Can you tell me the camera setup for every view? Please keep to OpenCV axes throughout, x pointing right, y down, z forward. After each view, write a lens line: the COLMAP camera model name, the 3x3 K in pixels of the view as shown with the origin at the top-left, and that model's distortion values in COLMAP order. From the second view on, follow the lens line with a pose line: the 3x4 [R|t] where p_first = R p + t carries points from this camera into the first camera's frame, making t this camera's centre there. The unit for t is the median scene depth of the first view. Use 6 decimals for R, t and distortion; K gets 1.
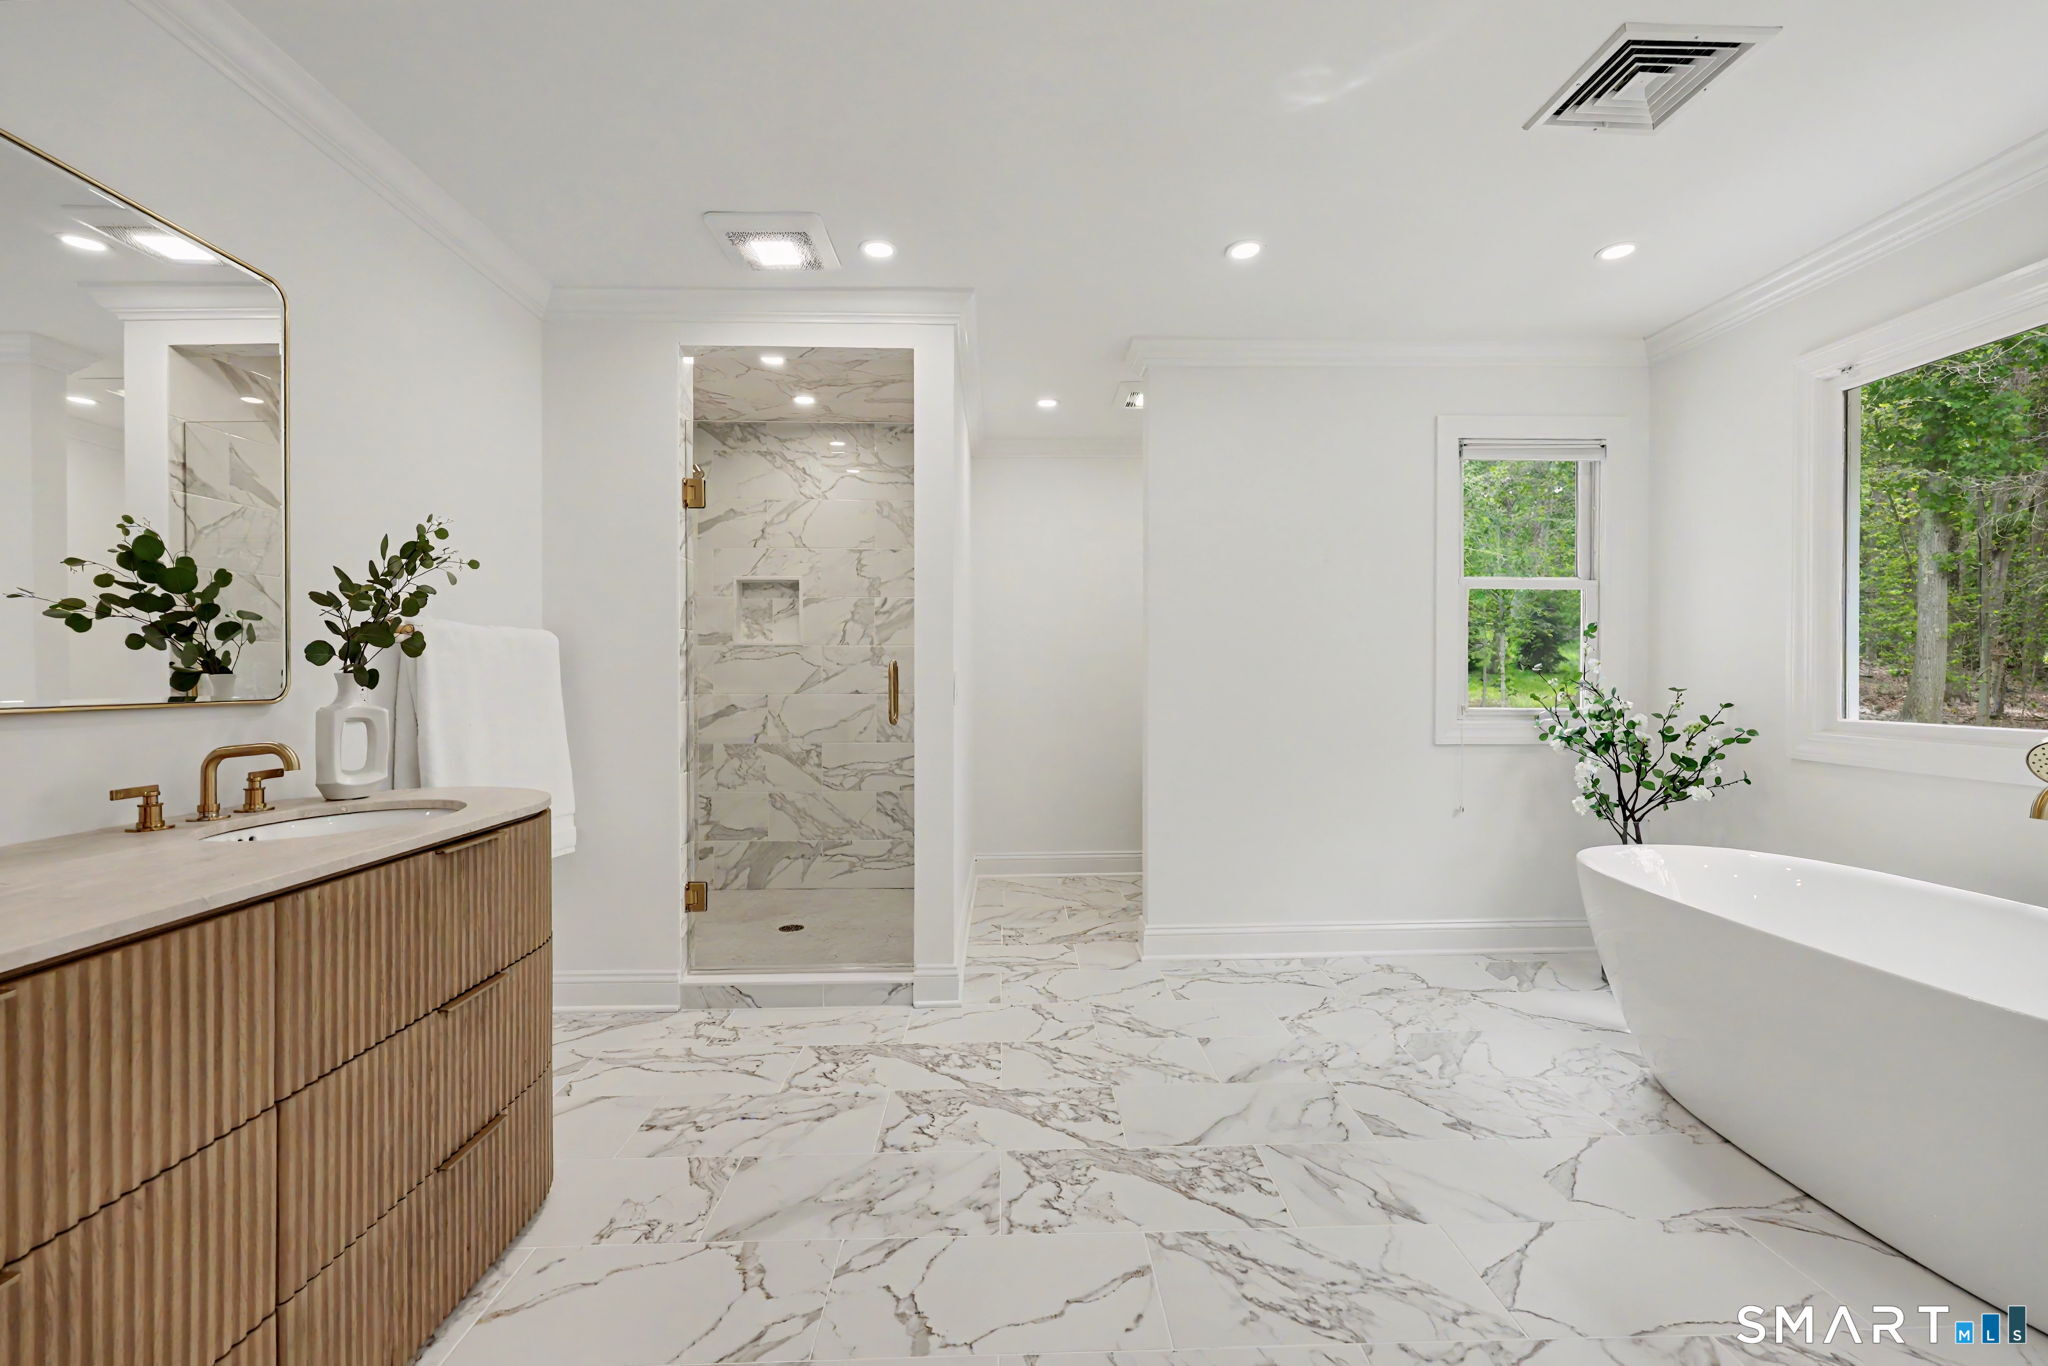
lens RADIAL K [[832.6, 0, 1023.8], [0, 832.6, 661.5], [0, 0, 1]] dist [-0.000465, -0.000084]
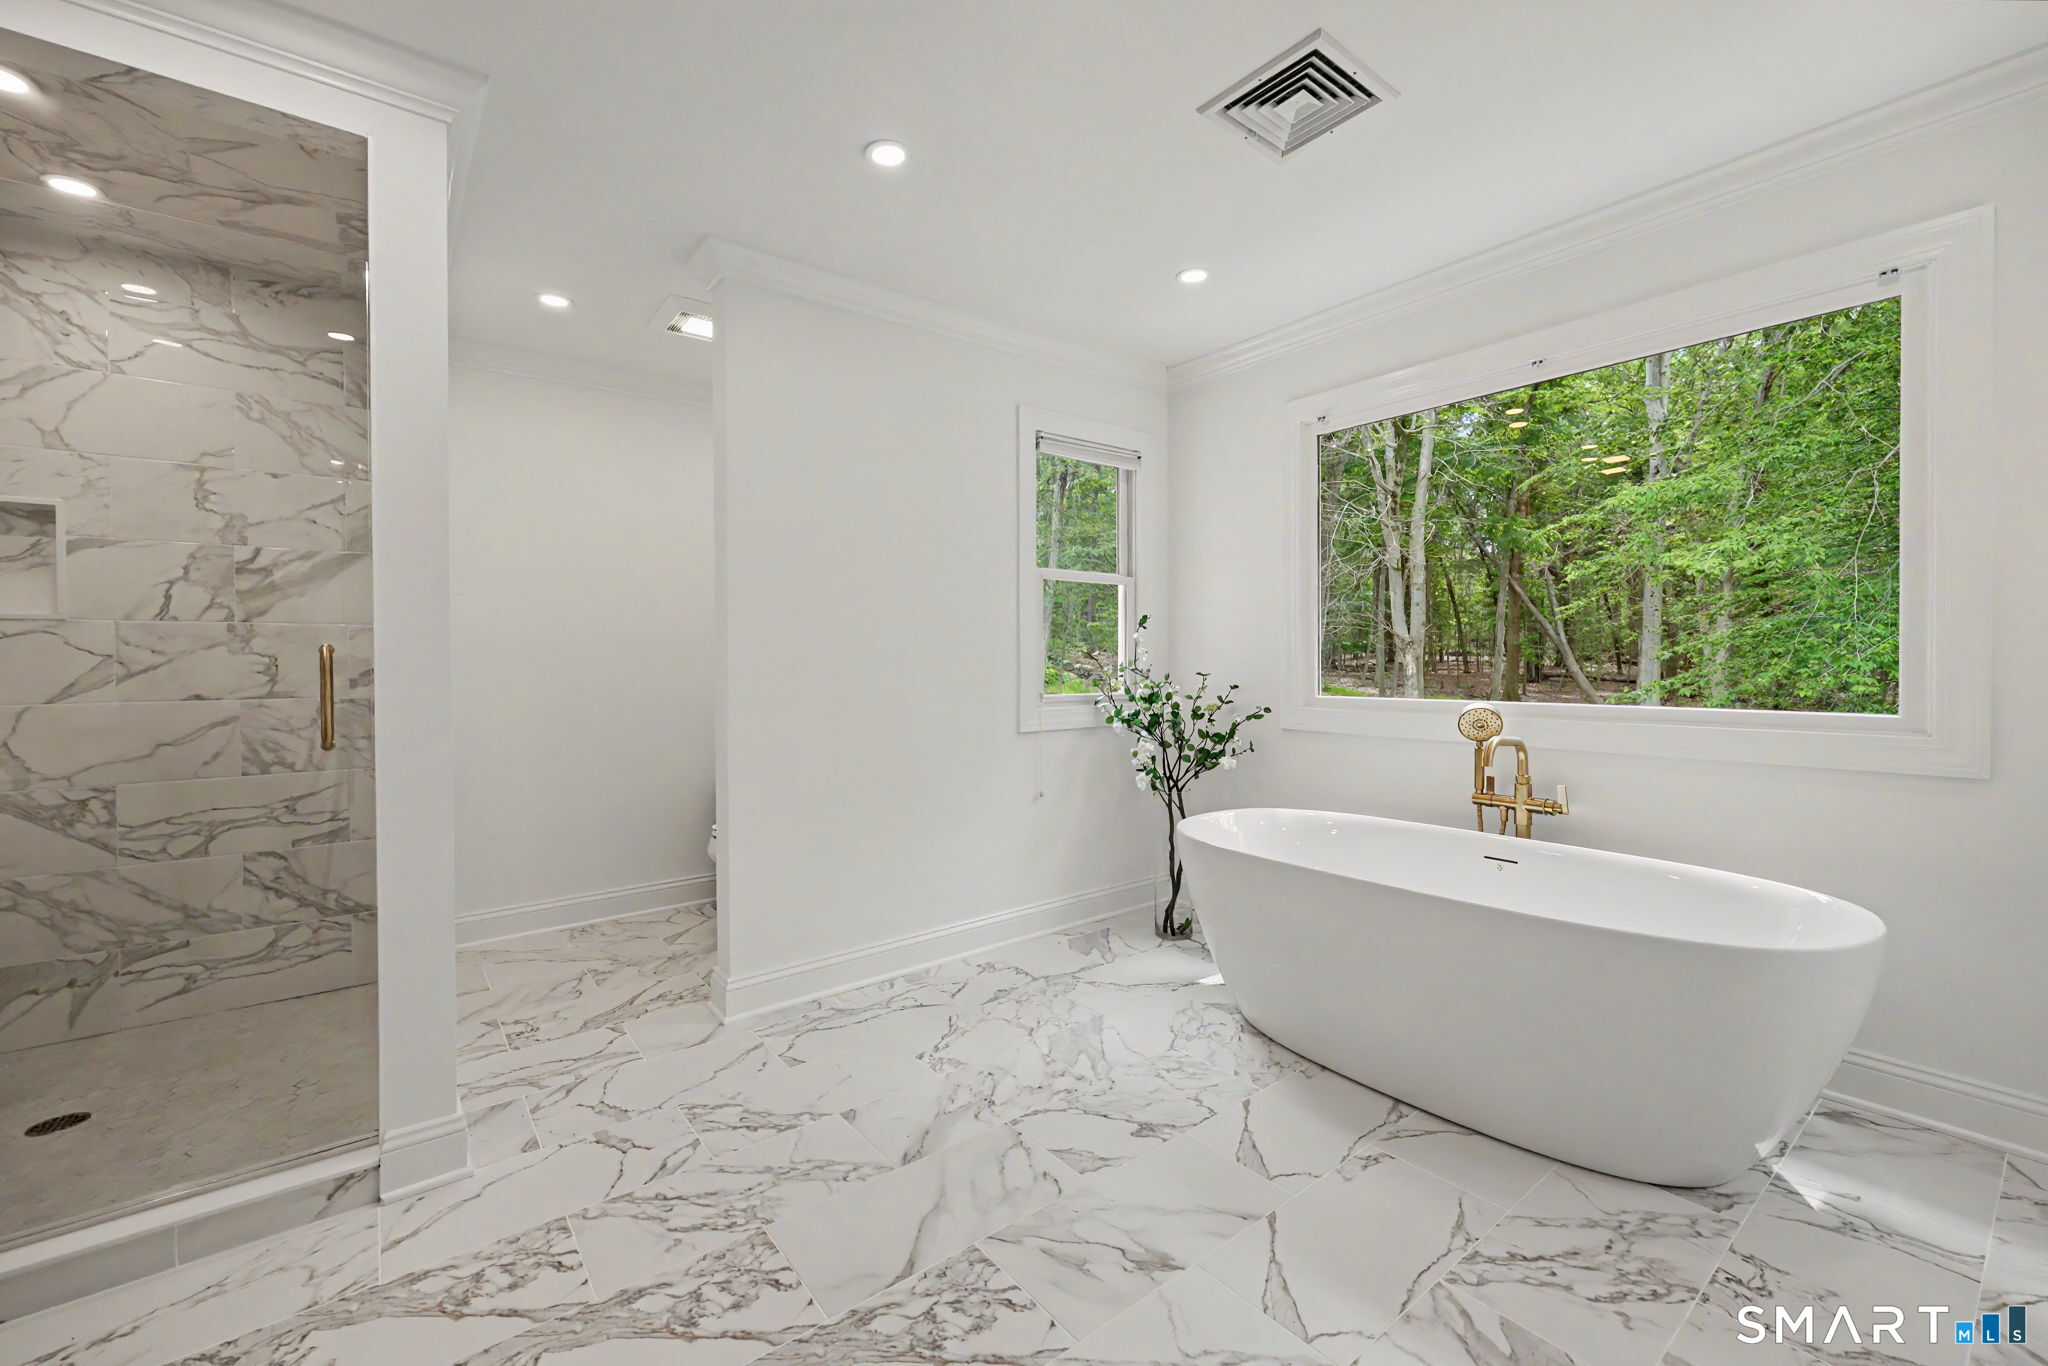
lens RADIAL K [[832.6, 0, 1023.8], [0, 832.6, 661.5], [0, 0, 1]] dist [-0.000465, -0.000084]
pose [[0.806676, -0.005132, 0.590971, -0.104398], [-0.001793, 0.999936, 0.011131, 0.003249], [-0.590991, -0.010039, 0.806616, 0.209497]]
